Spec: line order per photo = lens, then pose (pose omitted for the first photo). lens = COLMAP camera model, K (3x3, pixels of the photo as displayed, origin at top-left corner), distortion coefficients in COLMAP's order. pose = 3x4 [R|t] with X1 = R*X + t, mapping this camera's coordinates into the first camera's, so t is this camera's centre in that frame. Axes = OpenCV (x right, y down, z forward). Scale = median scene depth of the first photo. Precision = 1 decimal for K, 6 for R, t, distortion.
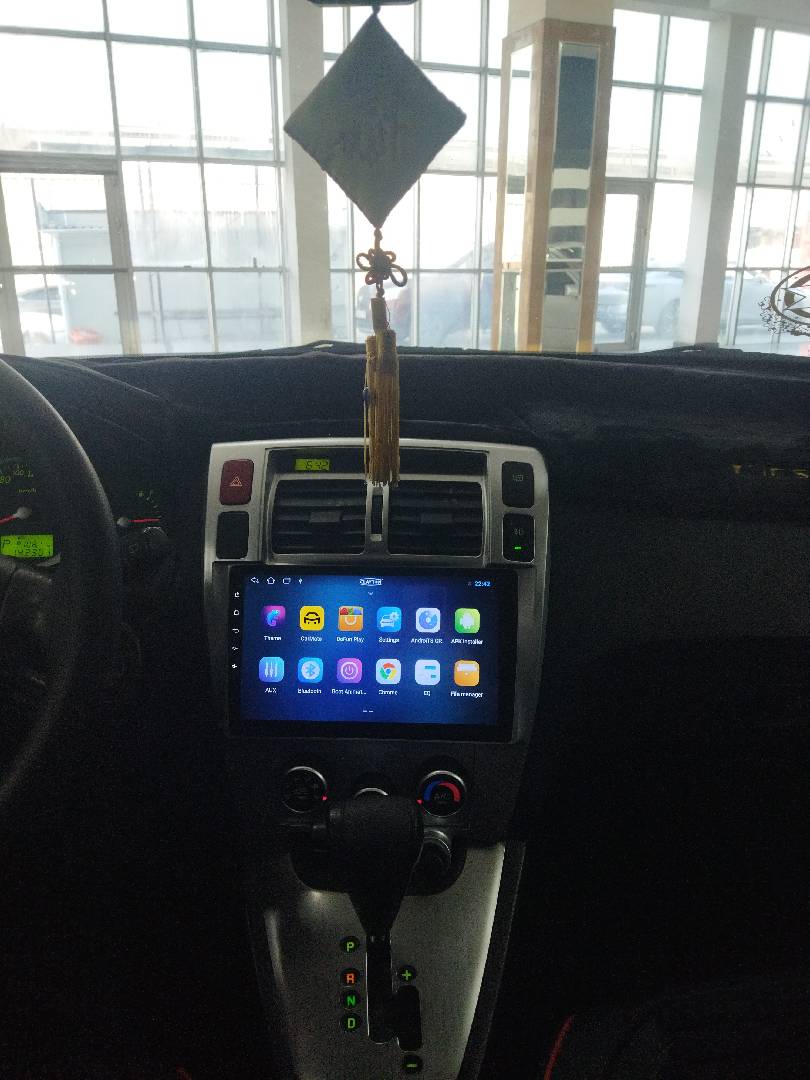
lens RADIAL K [[807.3, 0, 405.0], [0, 807.3, 540.0], [0, 0, 1]] dist [0.104660, -0.139596]
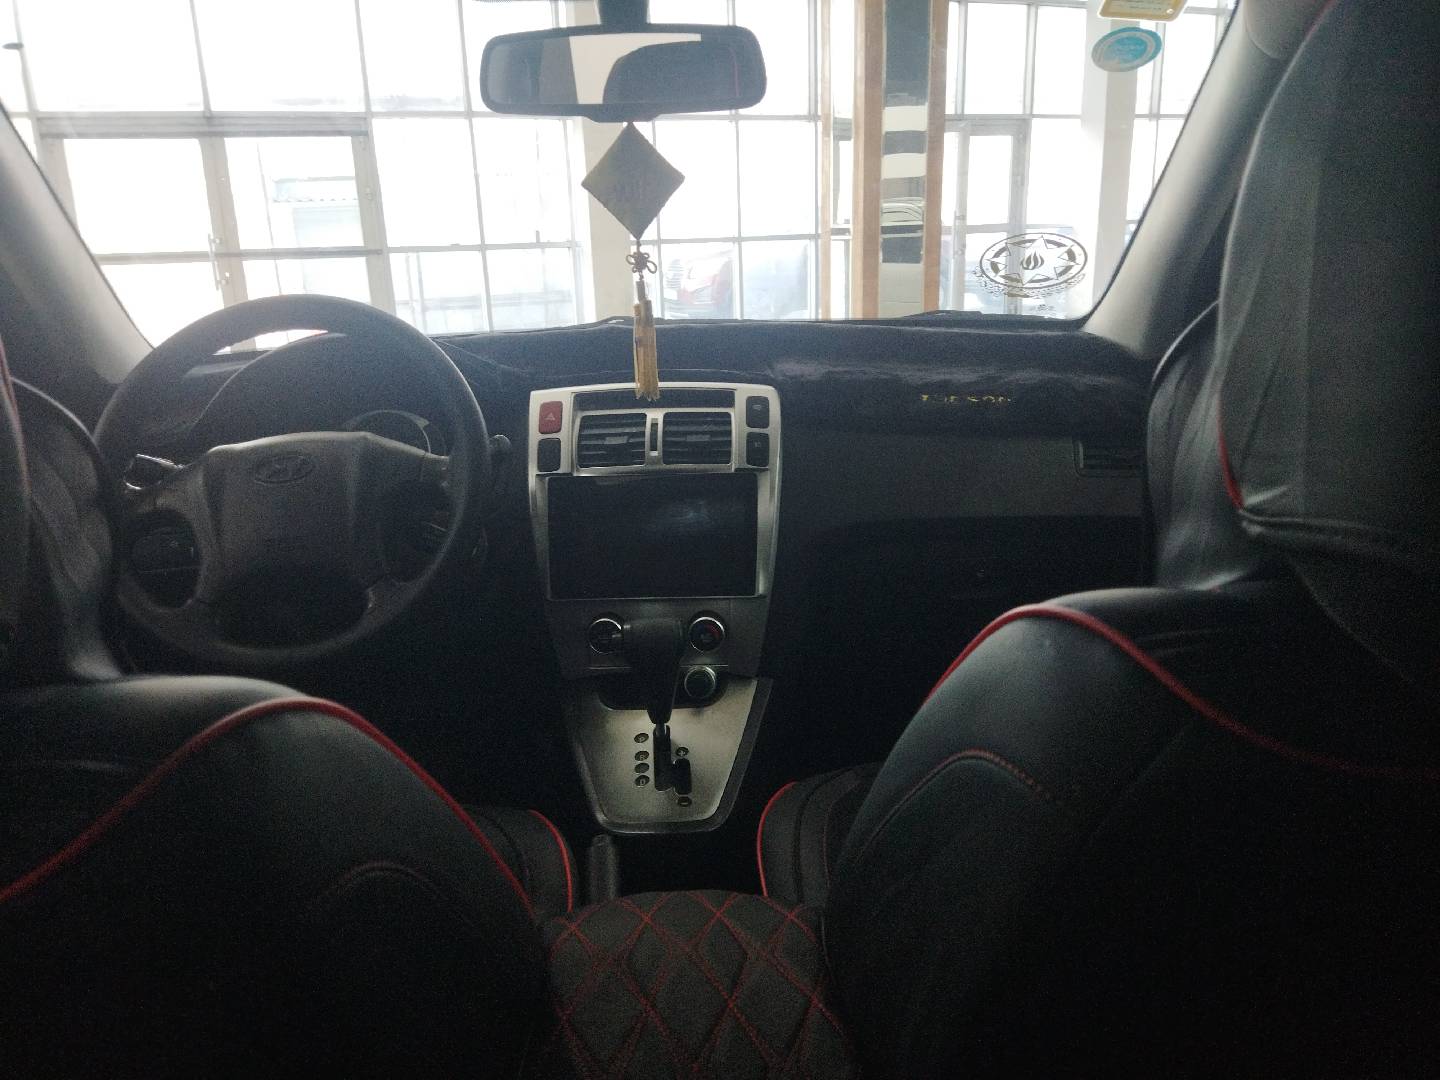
lens RADIAL K [[1076.4, 0, 721.1], [0, 1076.4, 561.8], [0, 0, 1]] dist [0.104660, -0.139596]
pose [[0.999325, -0.031291, -0.019234, 0.103373], [0.030748, 0.999137, -0.027937, 0.226294], [0.020092, 0.027326, 0.999425, -0.786434]]
